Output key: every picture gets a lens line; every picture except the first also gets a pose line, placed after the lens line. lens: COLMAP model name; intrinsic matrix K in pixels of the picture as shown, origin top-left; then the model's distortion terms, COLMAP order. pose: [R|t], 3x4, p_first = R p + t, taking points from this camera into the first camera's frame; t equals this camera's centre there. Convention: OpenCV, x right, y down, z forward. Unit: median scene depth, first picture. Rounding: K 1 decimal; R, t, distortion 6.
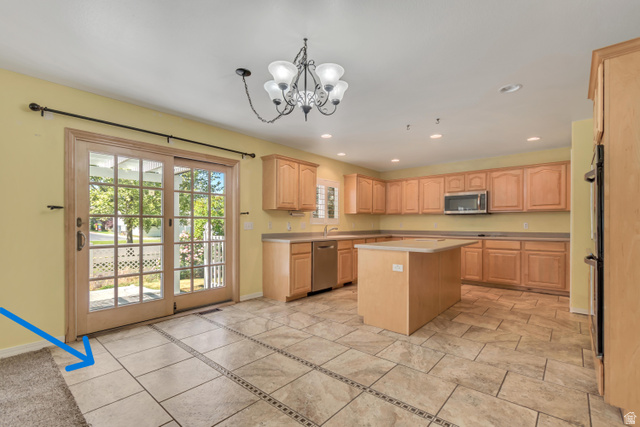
lens RADIAL K [[285.3, 0, 324.1], [0, 285.3, 223.8], [0, 0, 1]] dist [0.002794, 0.000612]
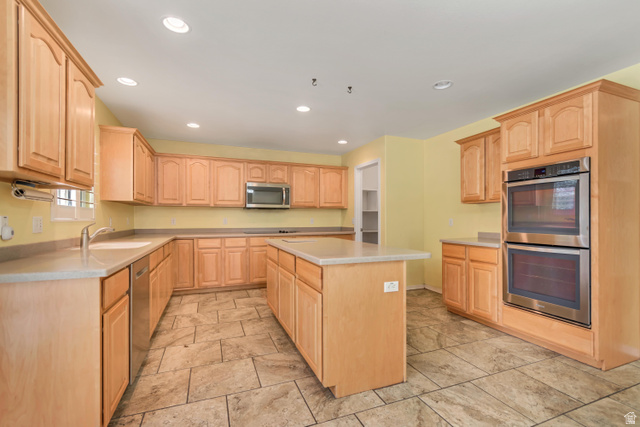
lens RADIAL K [[286.2, 0, 324.1], [0, 286.2, 210.9], [0, 0, 1]] dist [0.010934, -0.000227]
pose [[0.463940, 0.021561, 0.885604, -0.264586], [-0.000375, 0.999708, -0.024142, -0.005102], [-0.885866, 0.010868, 0.463813, 0.520801]]
